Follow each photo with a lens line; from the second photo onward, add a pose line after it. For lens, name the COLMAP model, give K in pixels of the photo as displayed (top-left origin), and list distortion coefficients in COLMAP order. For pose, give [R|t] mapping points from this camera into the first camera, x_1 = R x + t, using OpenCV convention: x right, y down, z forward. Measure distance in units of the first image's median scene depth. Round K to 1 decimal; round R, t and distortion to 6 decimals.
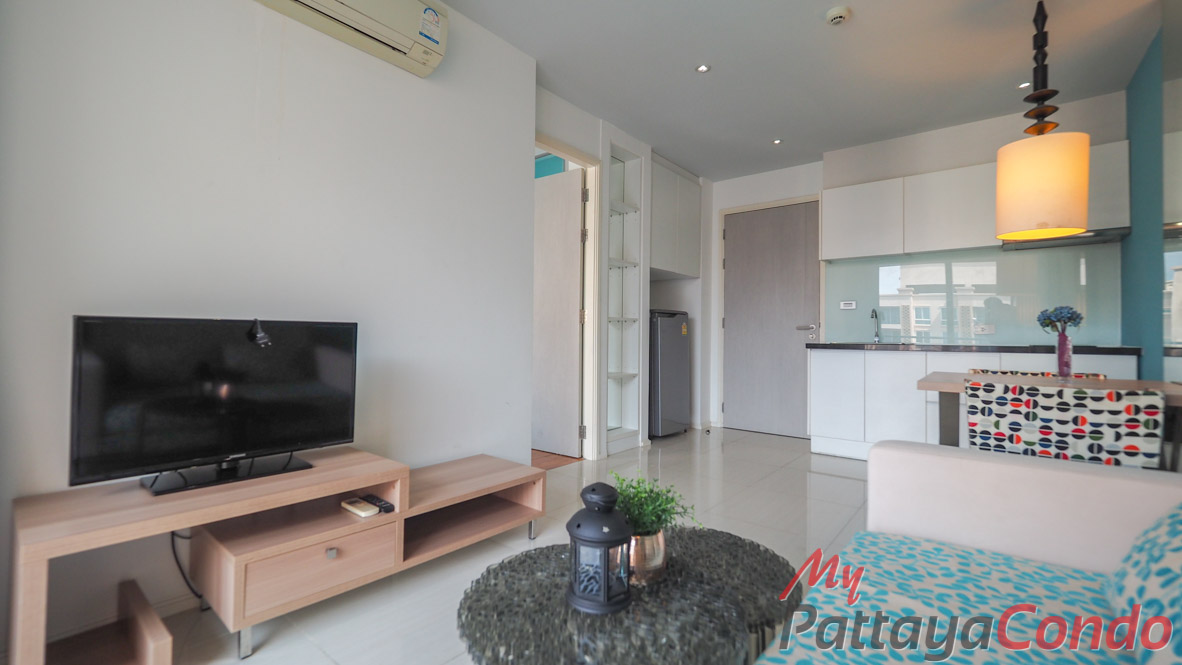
lens RADIAL K [[503.2, 0, 594.8], [0, 503.2, 323.4], [0, 0, 1]] dist [-0.000723, -0.002202]
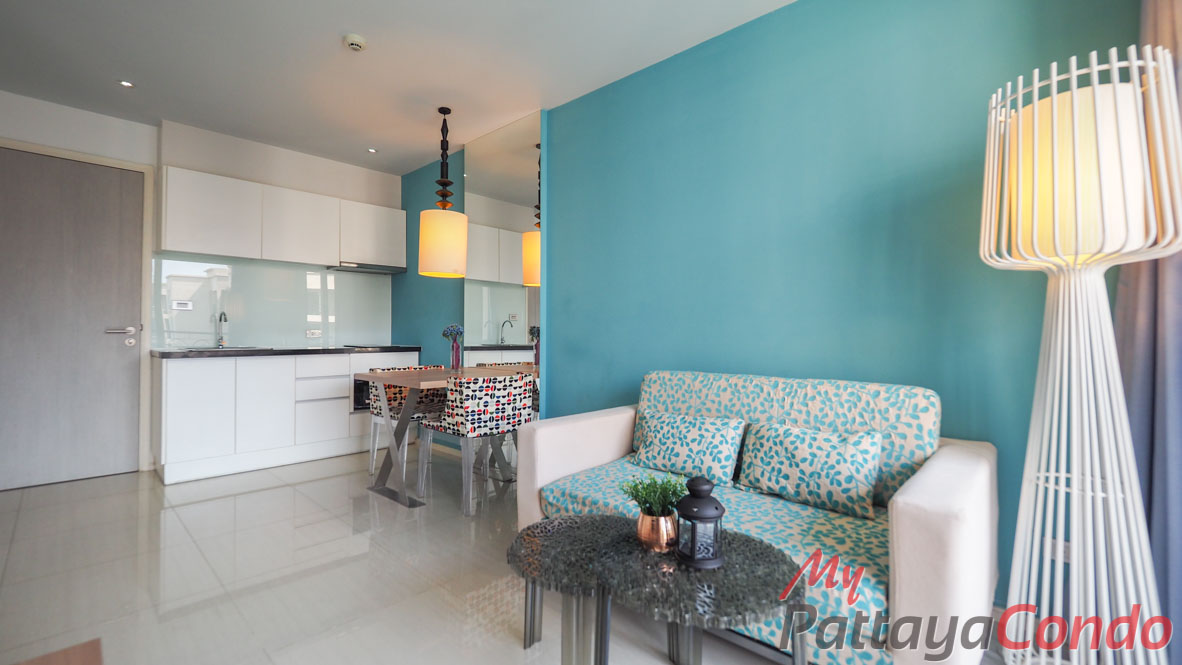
lens RADIAL K [[503.2, 0, 576.1], [0, 503.2, 330.5], [0, 0, 1]] dist [-0.000723, -0.002202]
pose [[0.067690, 0.008936, 0.997666, -0.478889], [-0.023547, 0.999696, -0.007356, -0.002621], [-0.997428, -0.022994, 0.067880, 0.389148]]
